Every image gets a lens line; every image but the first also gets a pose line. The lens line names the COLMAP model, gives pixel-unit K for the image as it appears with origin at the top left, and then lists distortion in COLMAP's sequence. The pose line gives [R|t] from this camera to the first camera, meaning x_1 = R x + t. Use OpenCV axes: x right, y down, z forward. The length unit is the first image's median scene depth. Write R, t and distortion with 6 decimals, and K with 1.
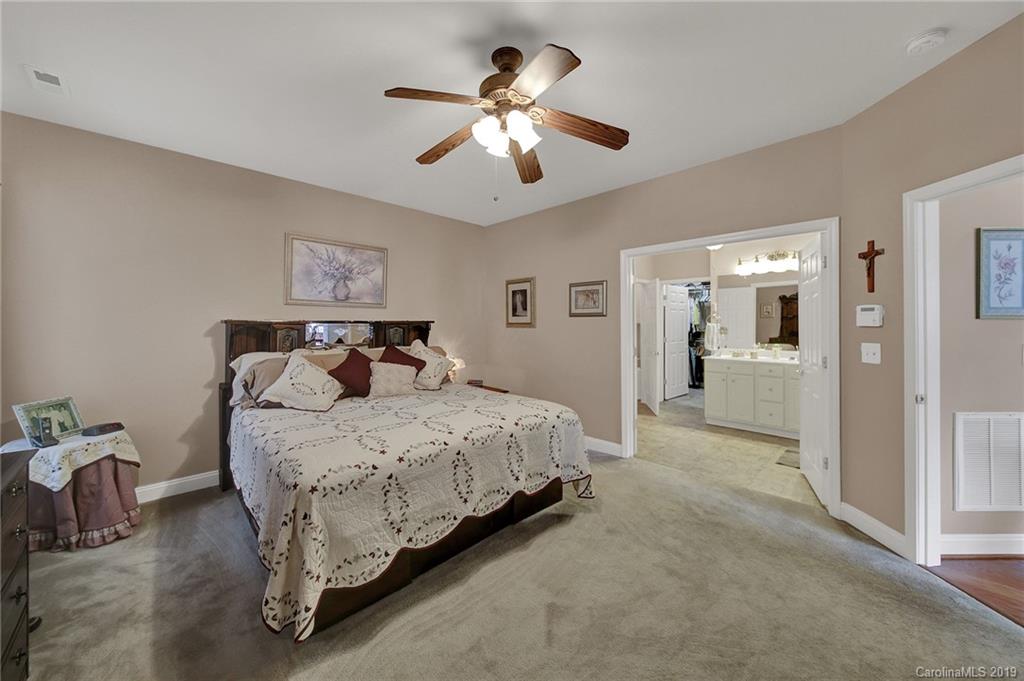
lens RADIAL K [[368.5, 0, 511.6], [0, 368.5, 316.9], [0, 0, 1]] dist [-0.001196, -0.000191]
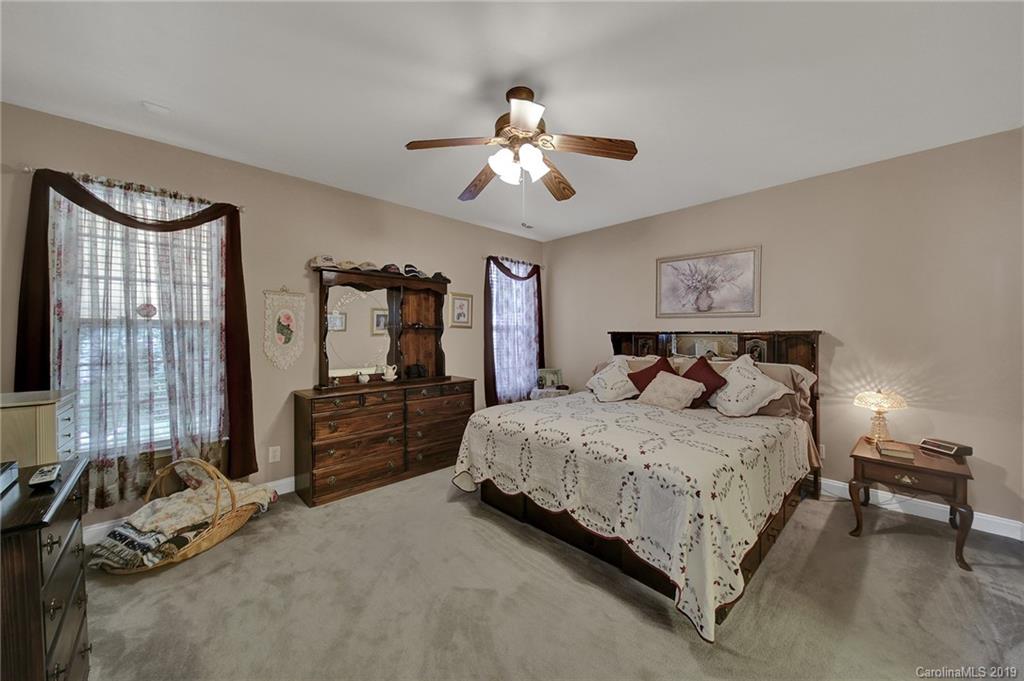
lens RADIAL K [[366.6, 0, 510.3], [0, 366.6, 324.7], [0, 0, 1]] dist [0.000298, -0.000522]
pose [[-0.015012, -0.021320, -0.999660, 0.897170], [0.019383, 0.999579, -0.021609, 0.005536], [0.999699, -0.019701, -0.014592, 0.791301]]
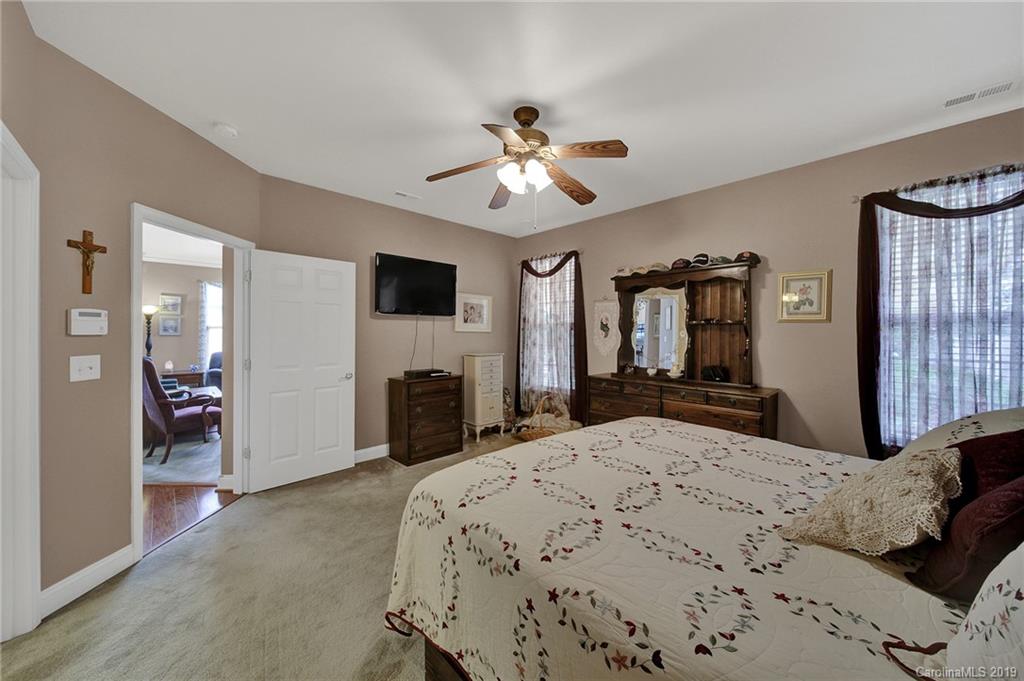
lens RADIAL K [[355.0, 0, 512.5], [0, 355.0, 330.0], [0, 0, 1]] dist [-0.010799, -0.000071]
pose [[-0.999994, 0.000089, 0.003388, 0.018450], [0.000013, 0.999752, -0.022254, 0.031217], [-0.003389, -0.022253, -0.999747, 1.749892]]
